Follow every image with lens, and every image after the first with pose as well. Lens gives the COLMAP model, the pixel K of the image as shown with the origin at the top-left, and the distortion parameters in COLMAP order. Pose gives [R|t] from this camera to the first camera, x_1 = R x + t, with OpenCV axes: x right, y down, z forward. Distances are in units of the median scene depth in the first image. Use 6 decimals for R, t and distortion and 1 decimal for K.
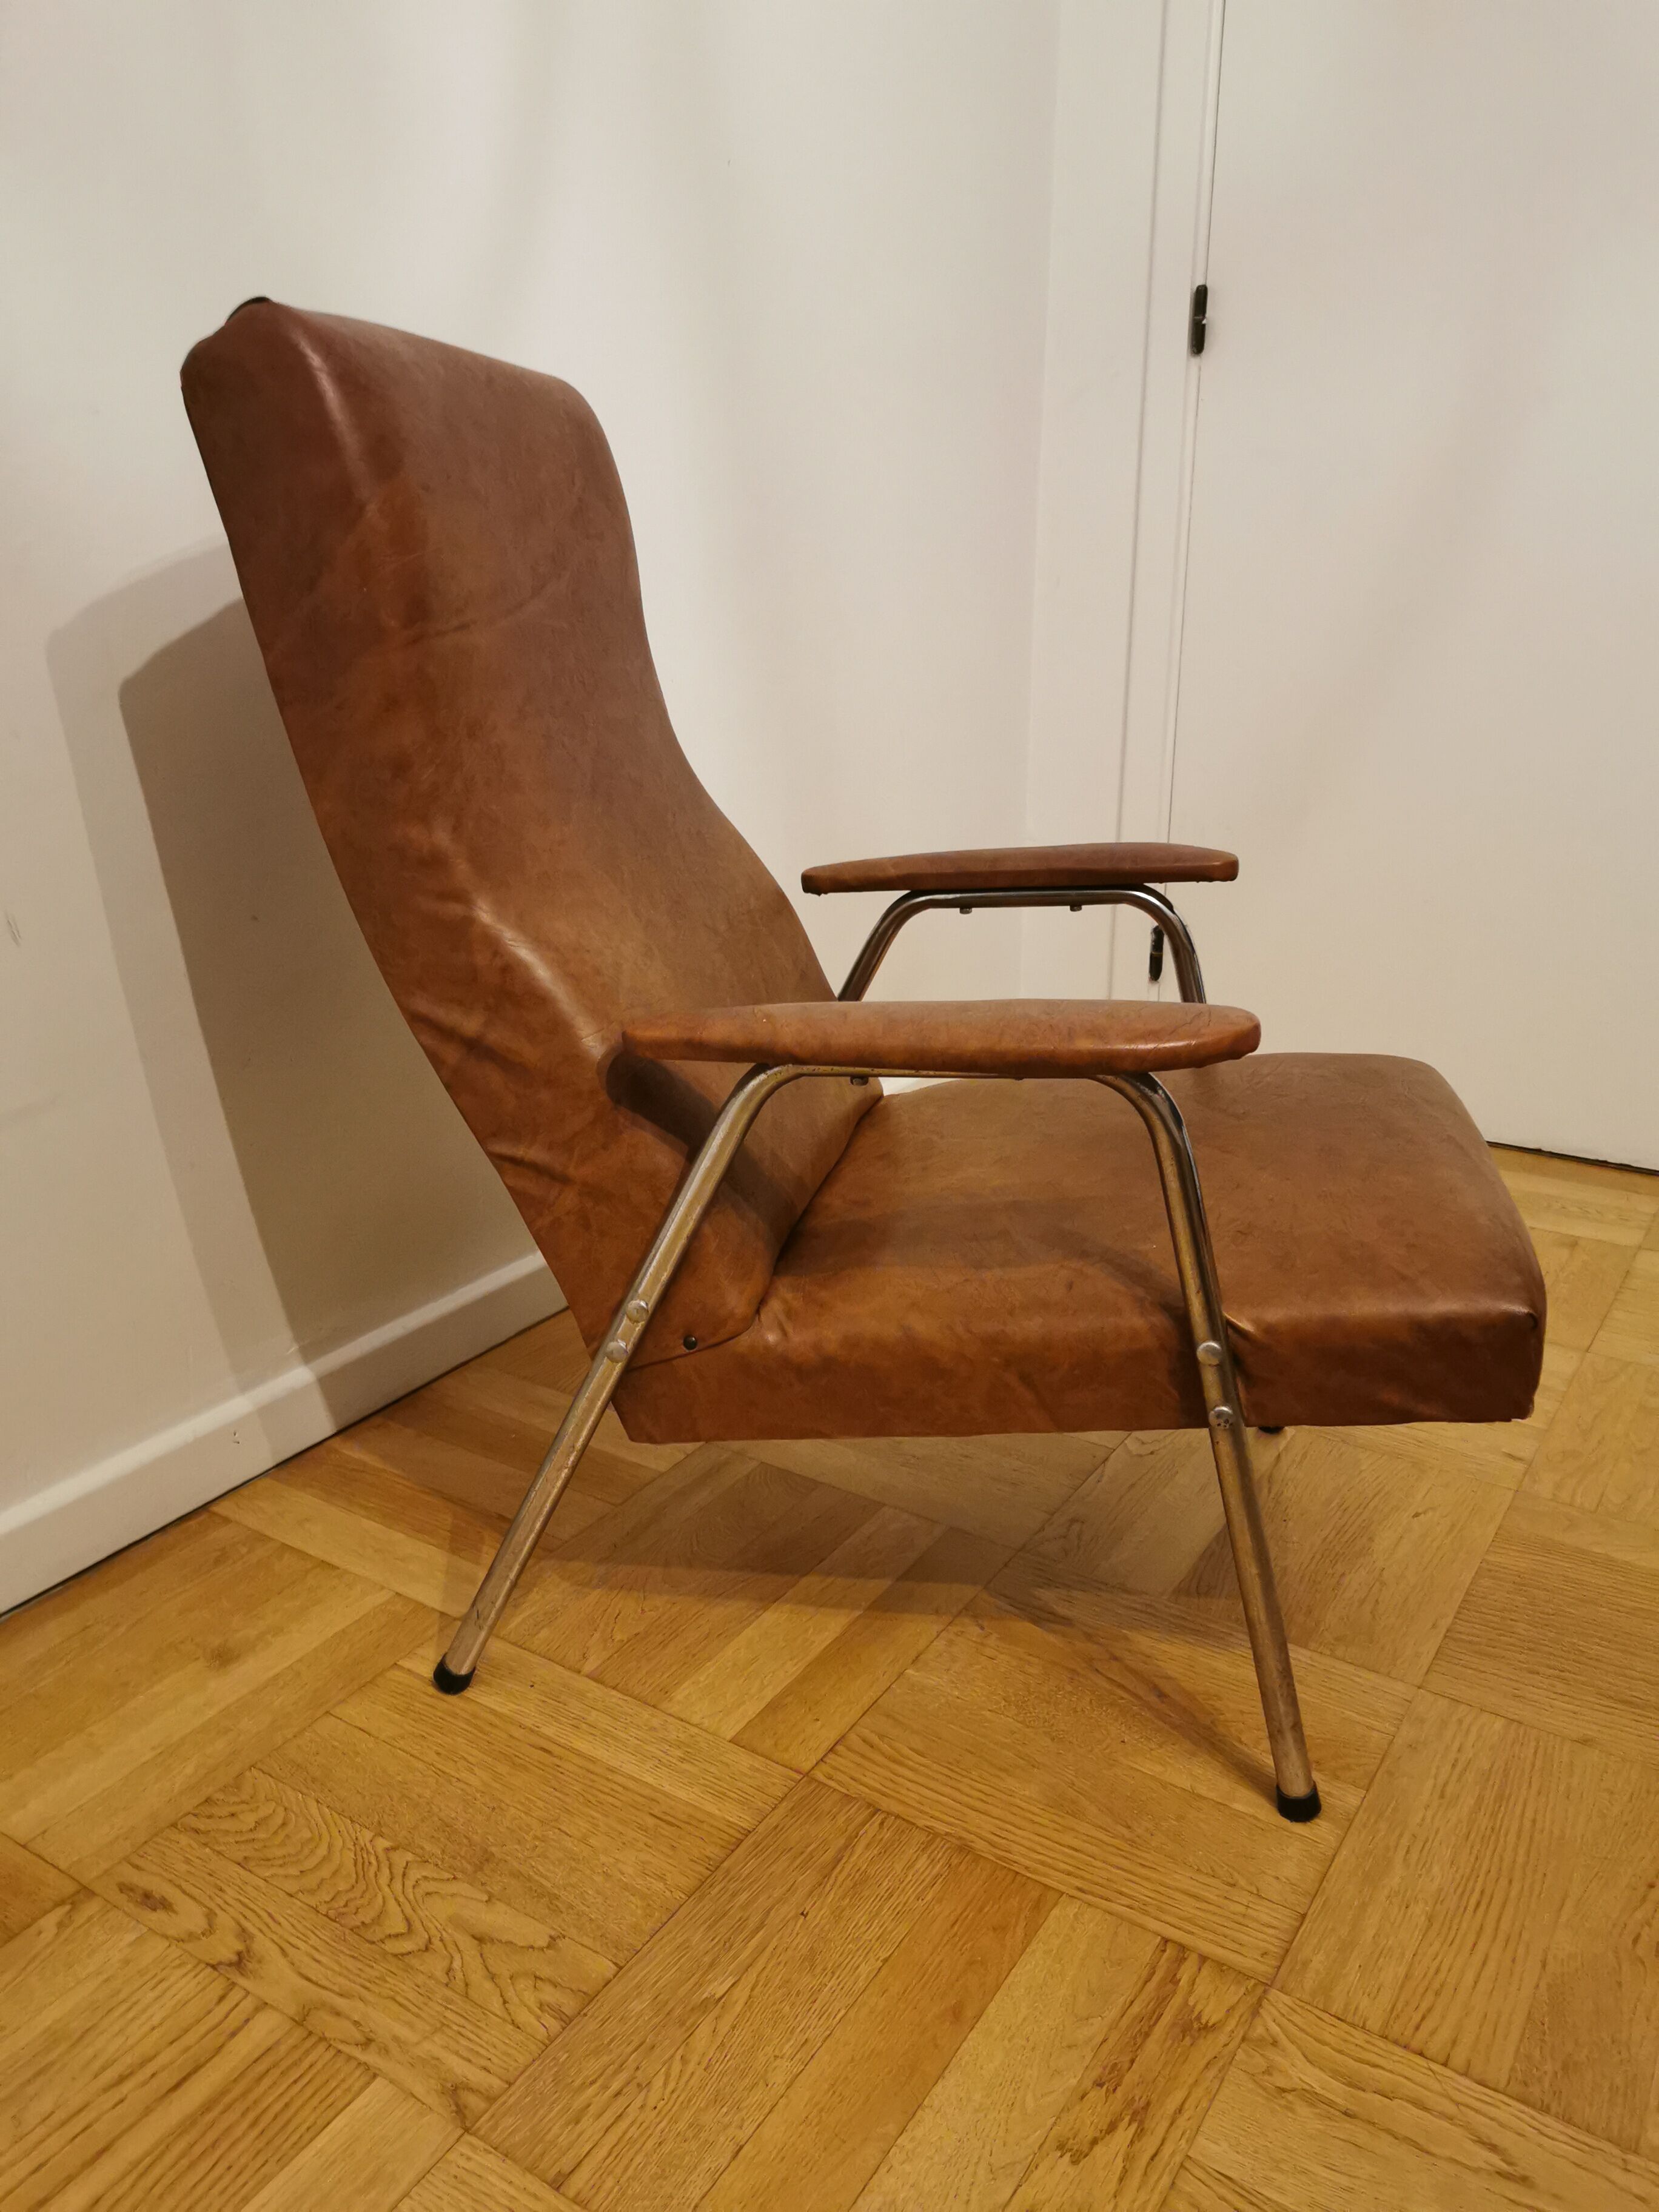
lens RADIAL K [[1709.3, 0, 829.5], [0, 1709.3, 1106.0], [0, 0, 1]] dist [0.034940, -0.032720]
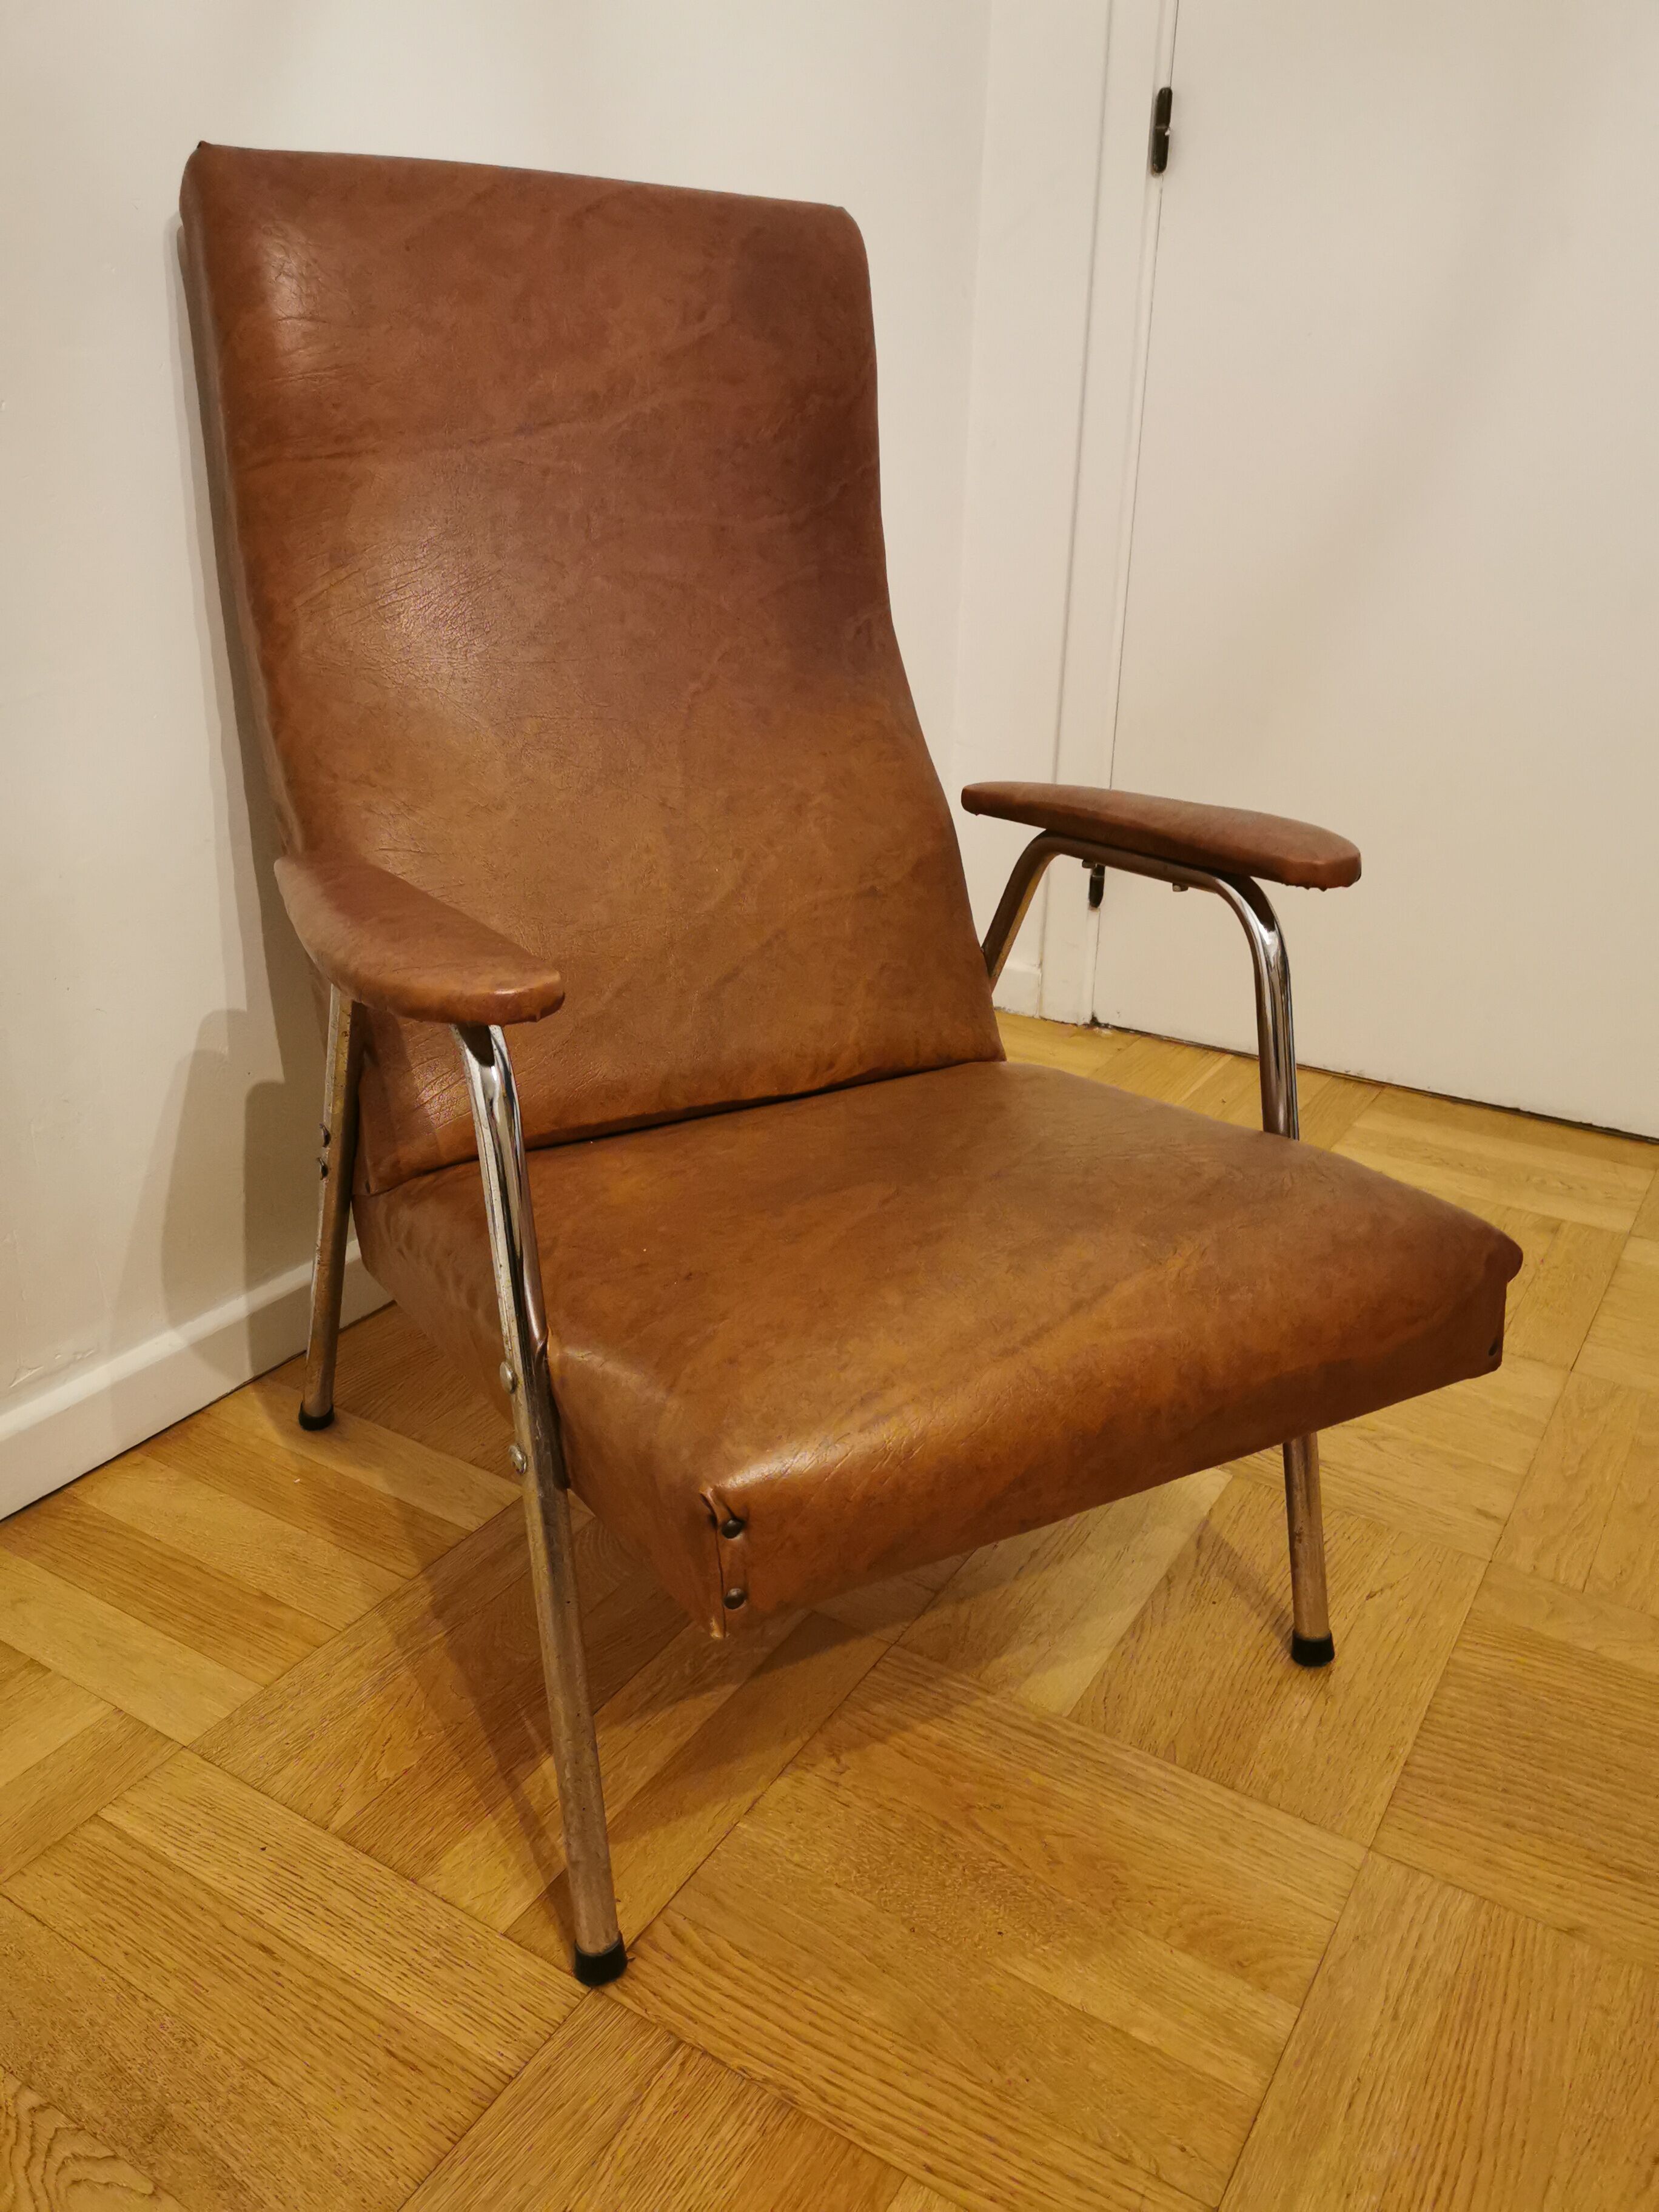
lens RADIAL K [[1709.3, 0, 829.5], [0, 1709.3, 1106.0], [0, 0, 1]] dist [0.034940, -0.032720]
pose [[0.999653, 0.010937, 0.023968, 0.075316], [-0.012600, 0.997444, 0.070337, -0.073909], [-0.023138, -0.070615, 0.997235, 0.256429]]
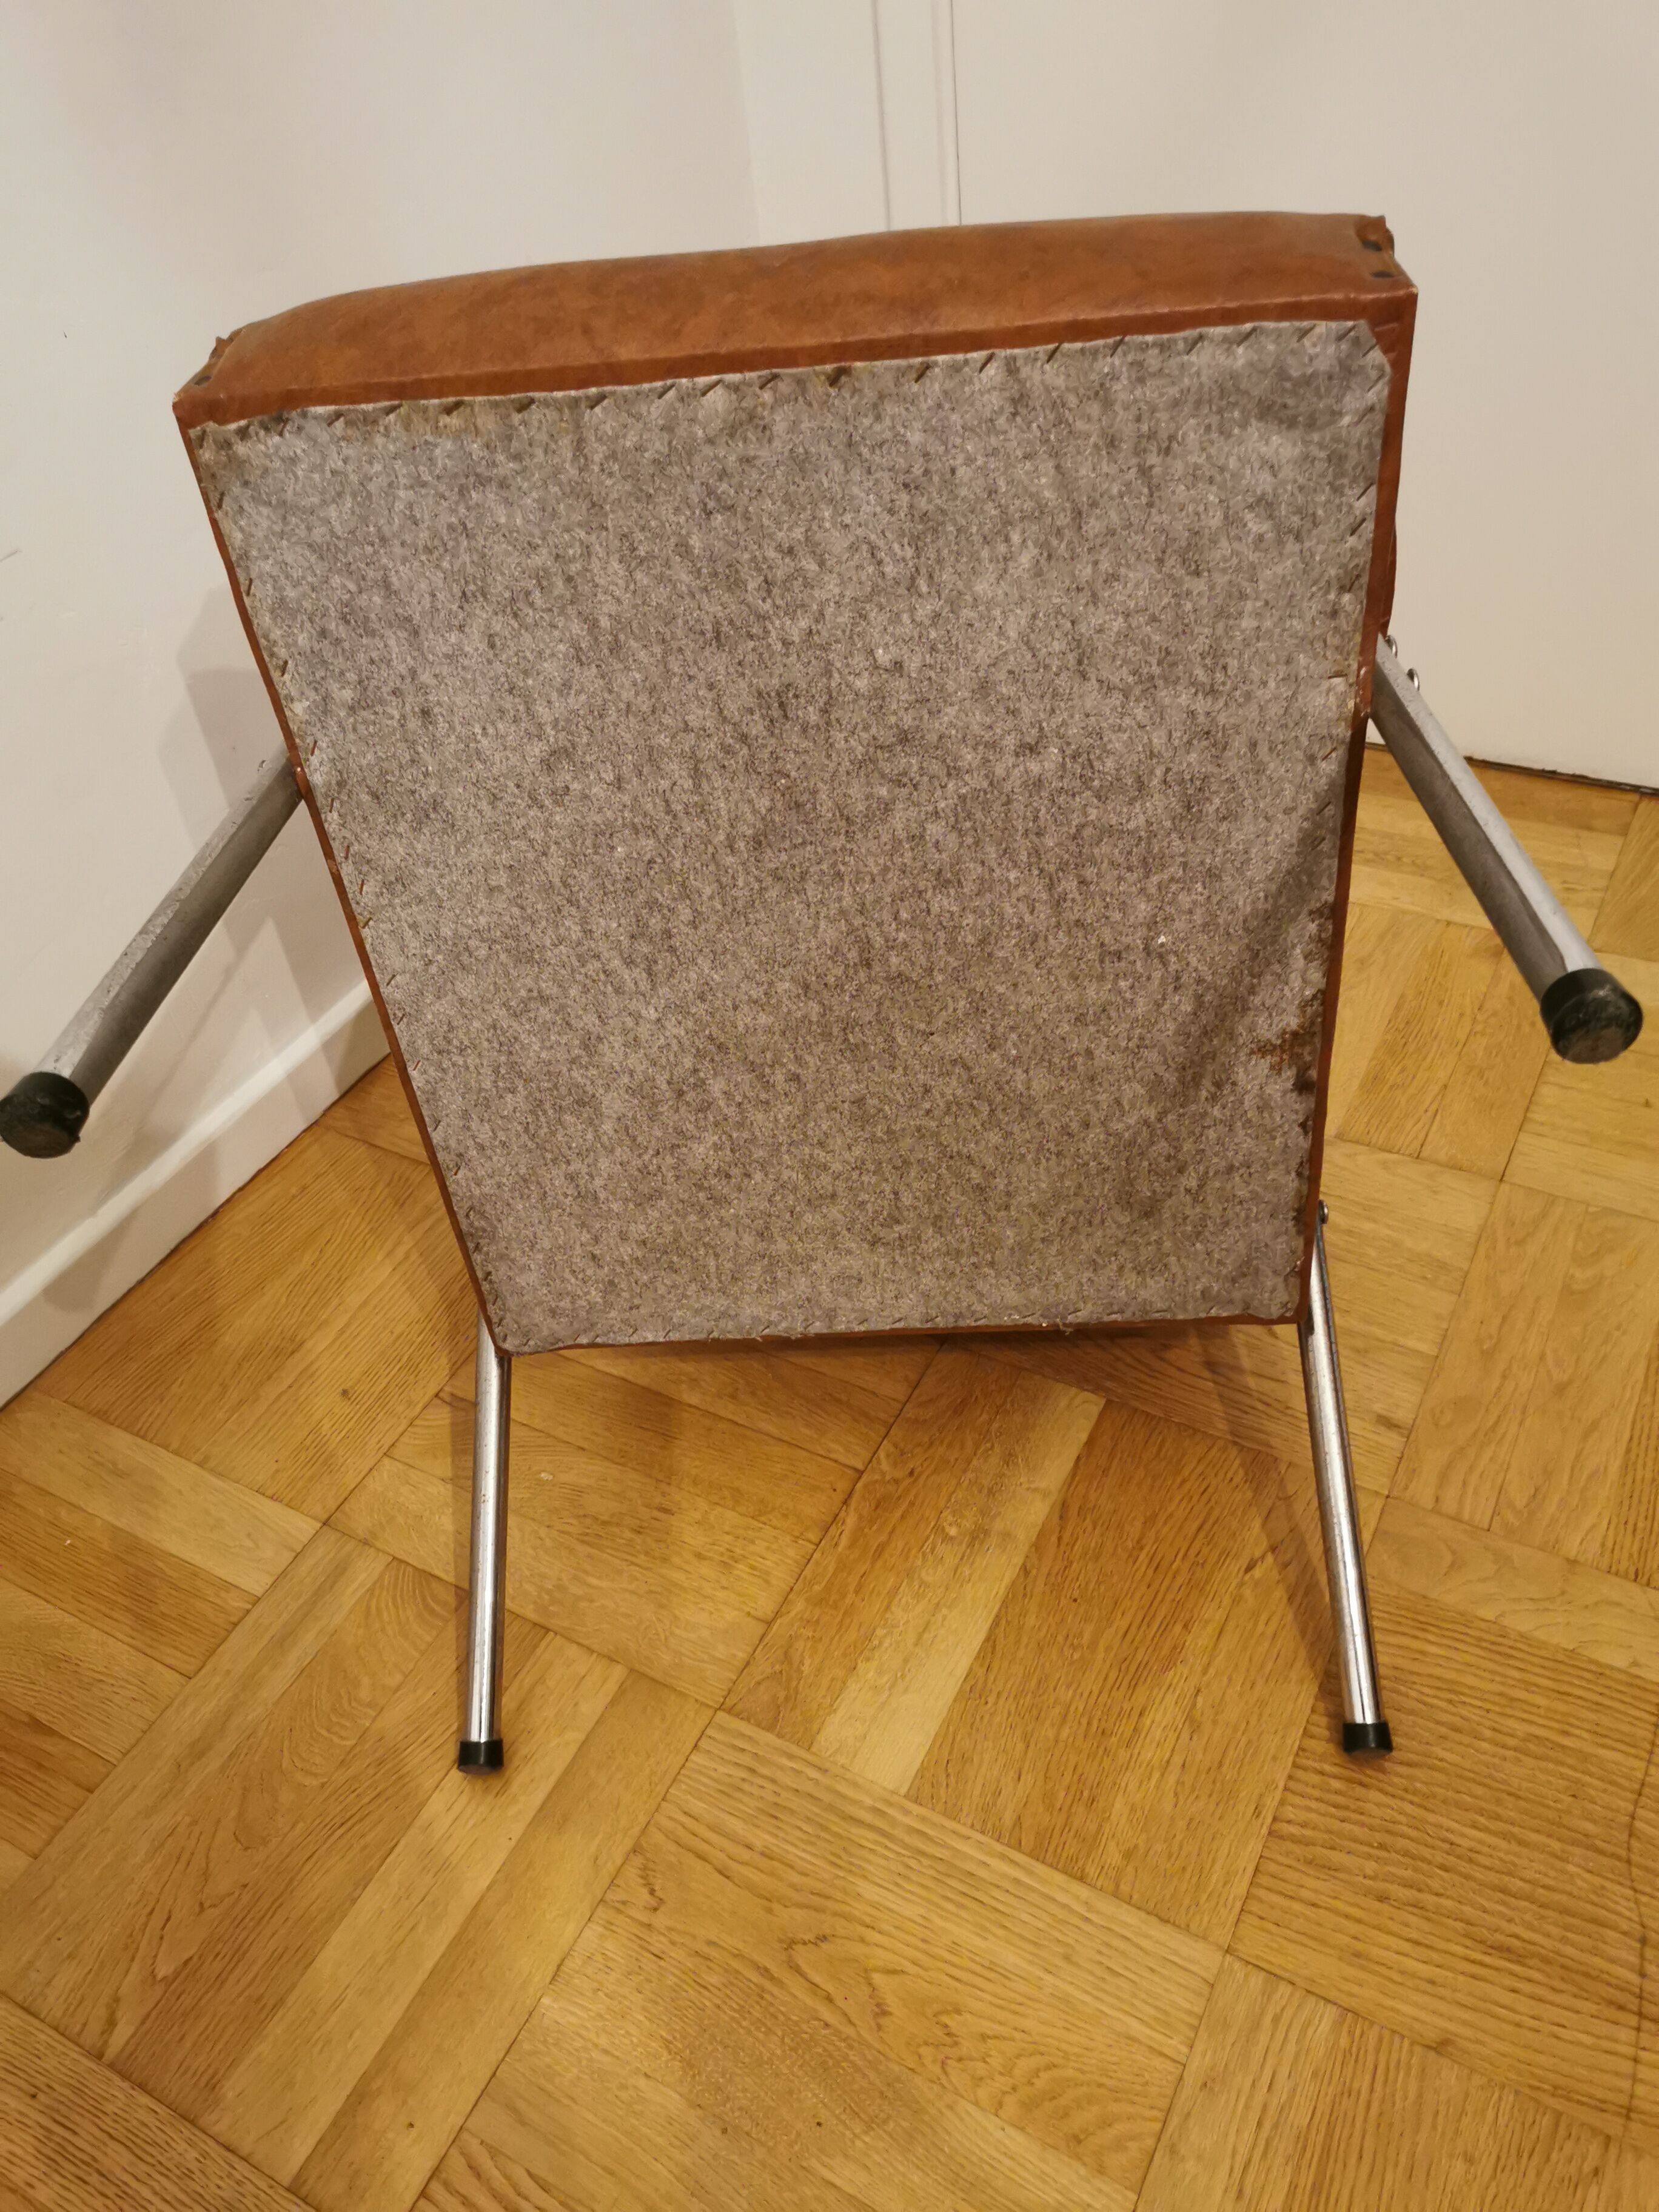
lens RADIAL K [[1709.3, 0, 829.5], [0, 1709.3, 1106.0], [0, 0, 1]] dist [0.034940, -0.032720]
pose [[0.992859, -0.119025, -0.007998, 0.256041], [0.112860, 0.915482, 0.386207, -0.344788], [-0.038646, -0.384352, 0.922377, 0.533625]]
